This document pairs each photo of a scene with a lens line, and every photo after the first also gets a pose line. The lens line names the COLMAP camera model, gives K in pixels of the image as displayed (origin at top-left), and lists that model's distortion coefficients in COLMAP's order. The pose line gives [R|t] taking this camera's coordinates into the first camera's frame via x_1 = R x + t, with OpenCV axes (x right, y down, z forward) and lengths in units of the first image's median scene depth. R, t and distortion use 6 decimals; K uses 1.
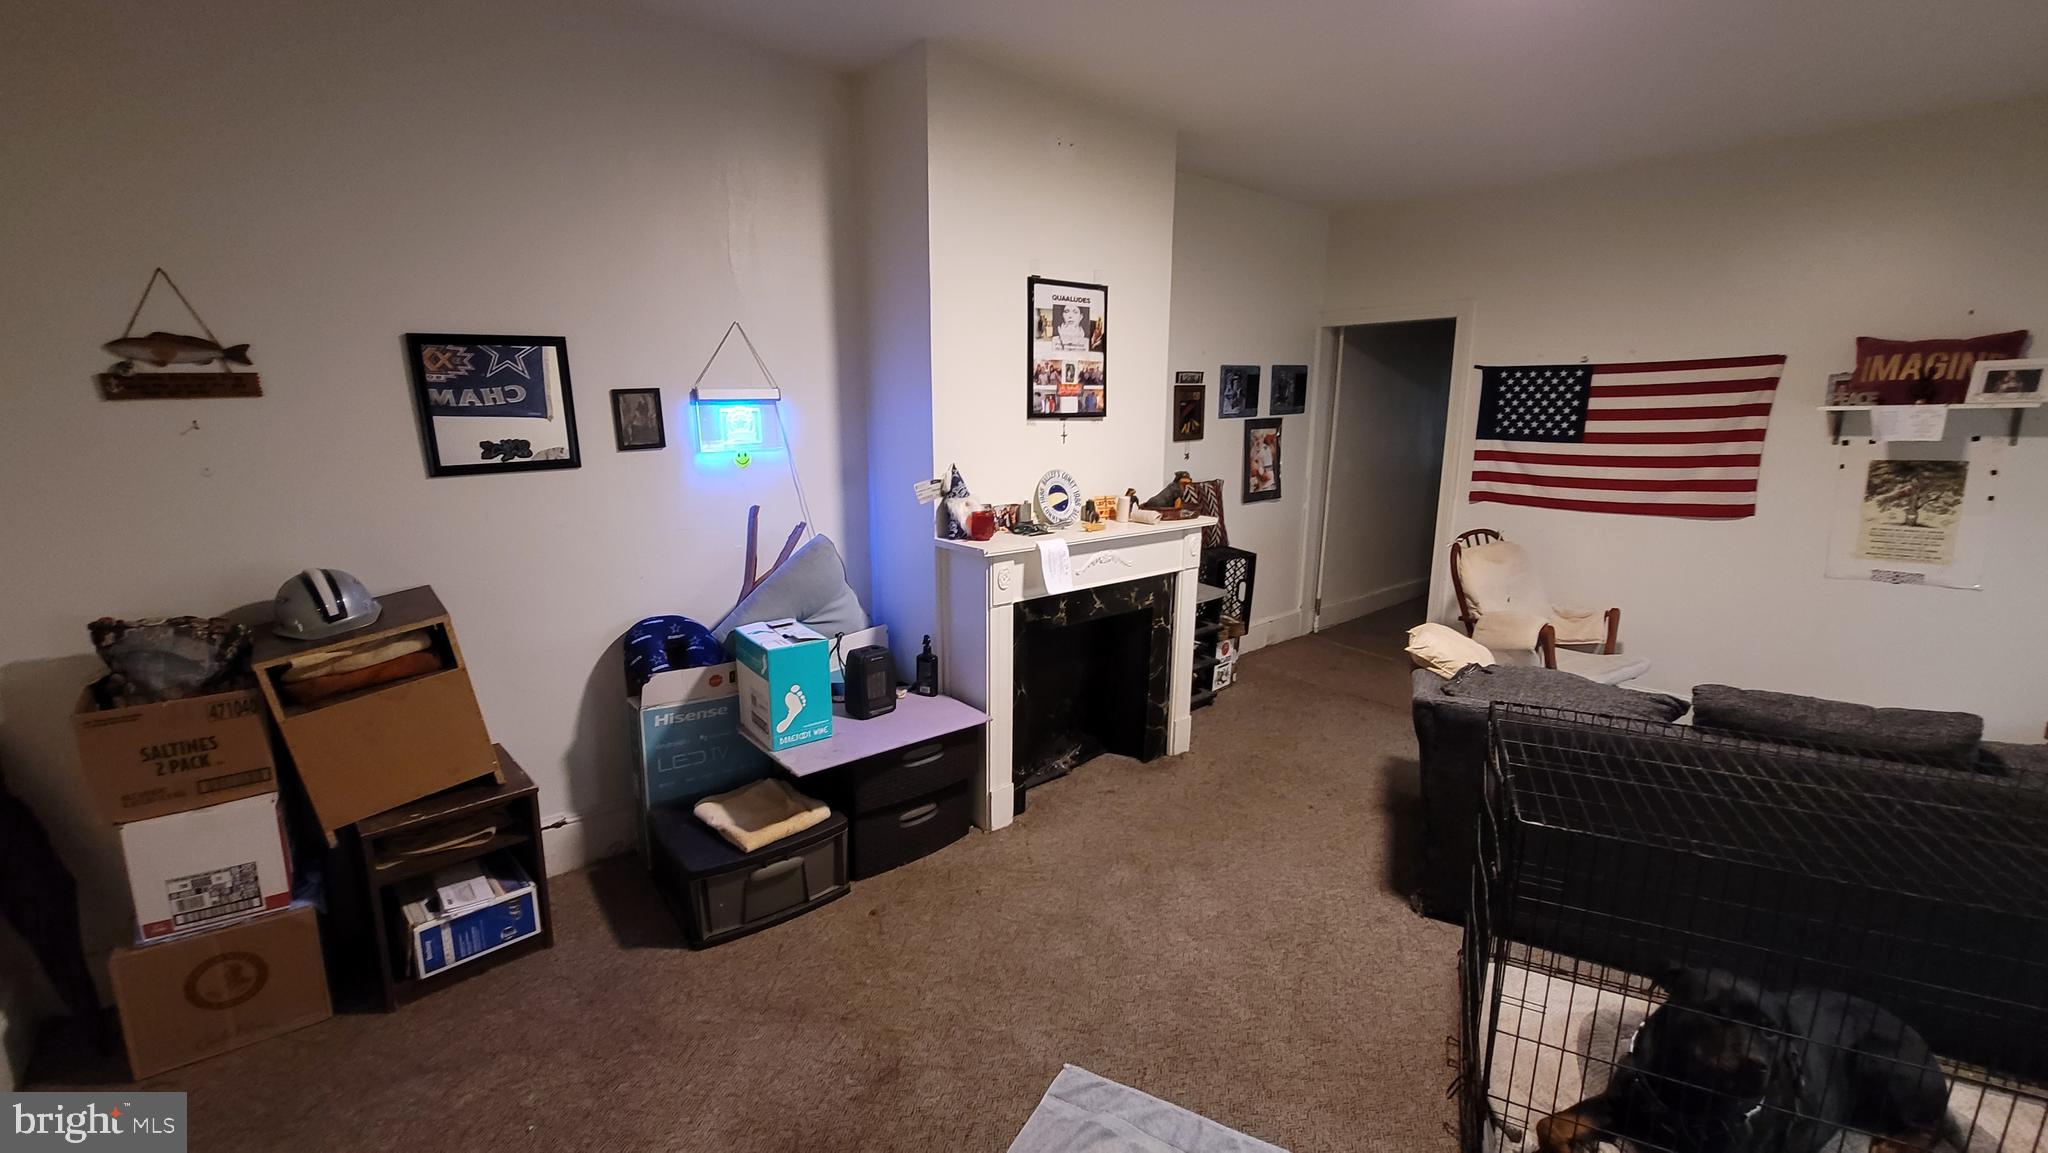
lens RADIAL K [[827.7, 0, 1018.5], [0, 827.7, 580.3], [0, 0, 1]] dist [-0.005428, 0.002022]
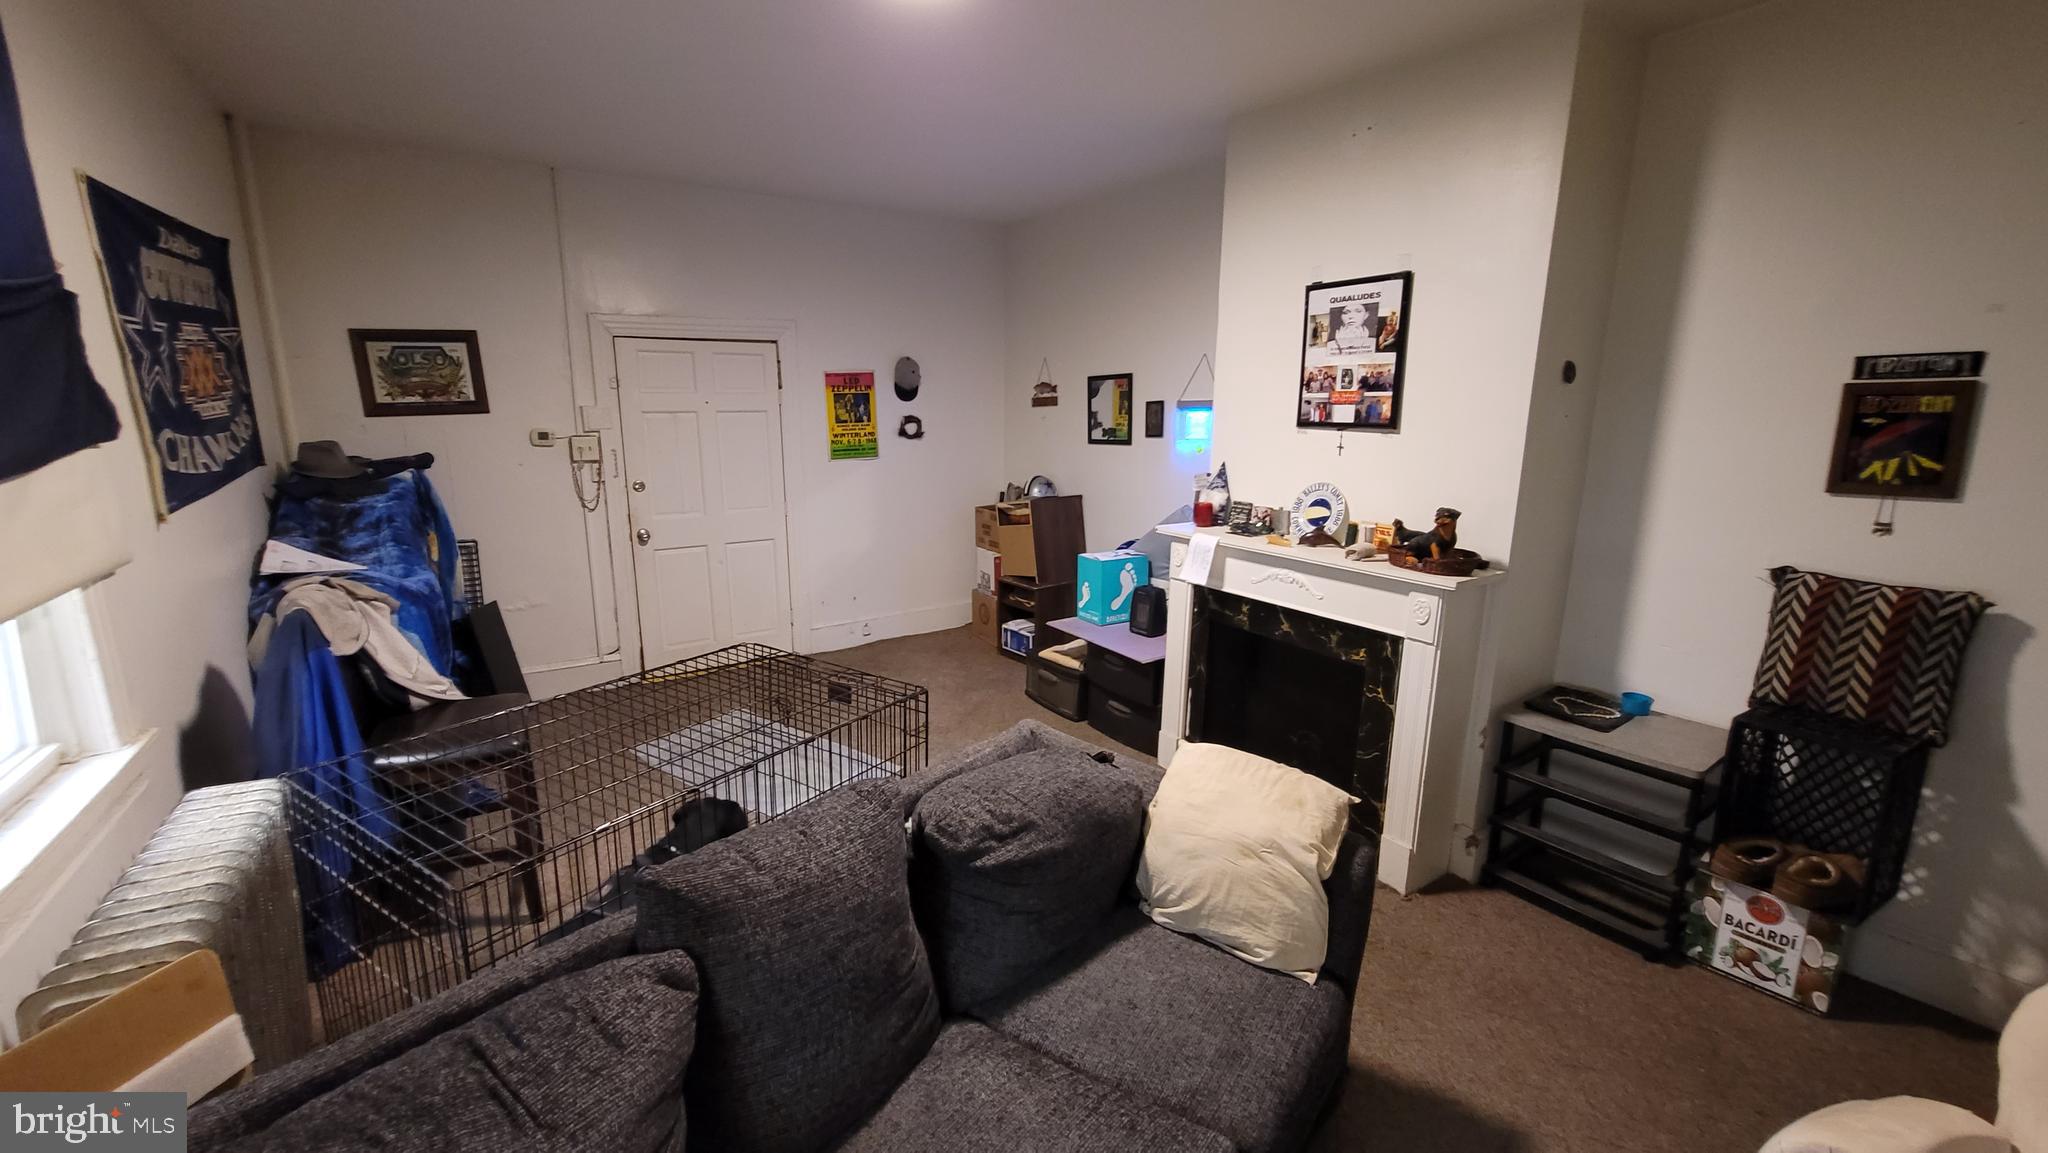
lens RADIAL K [[827.7, 0, 1023.4], [0, 827.7, 578.7], [0, 0, 1]] dist [-0.005428, 0.002022]
pose [[-0.114571, 0.198840, -0.973312, 1.015328], [-0.219719, 0.950427, 0.220029, -0.160806], [0.968812, 0.239064, -0.065202, 0.754162]]
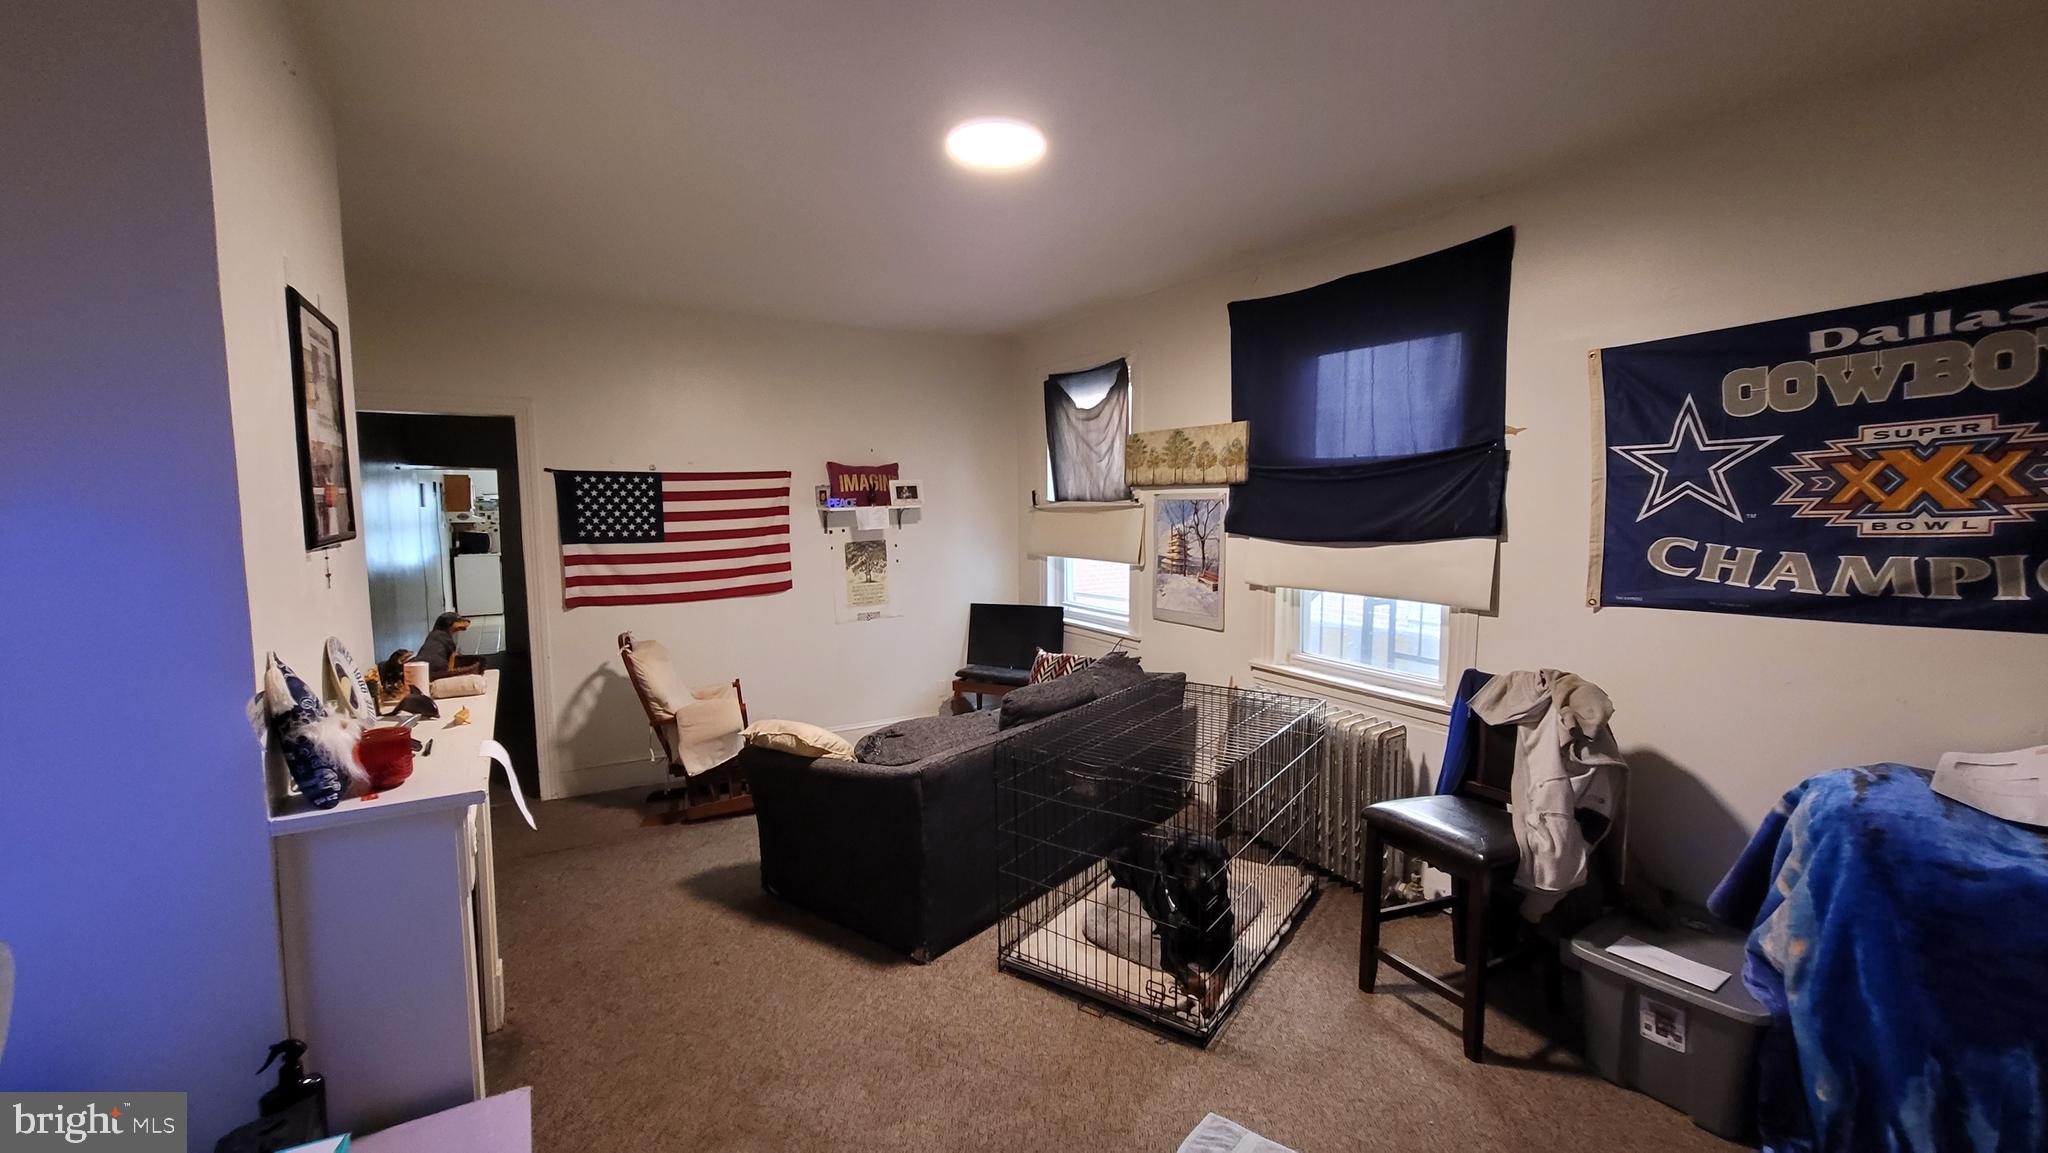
lens RADIAL K [[827.7, 0, 1022.3], [0, 827.7, 569.3], [0, 0, 1]] dist [-0.005428, 0.002022]
pose [[0.152776, -0.082793, 0.984787, -0.416684], [0.209480, 0.976554, 0.049603, -0.107623], [-0.965804, 0.198715, 0.166538, 0.456790]]
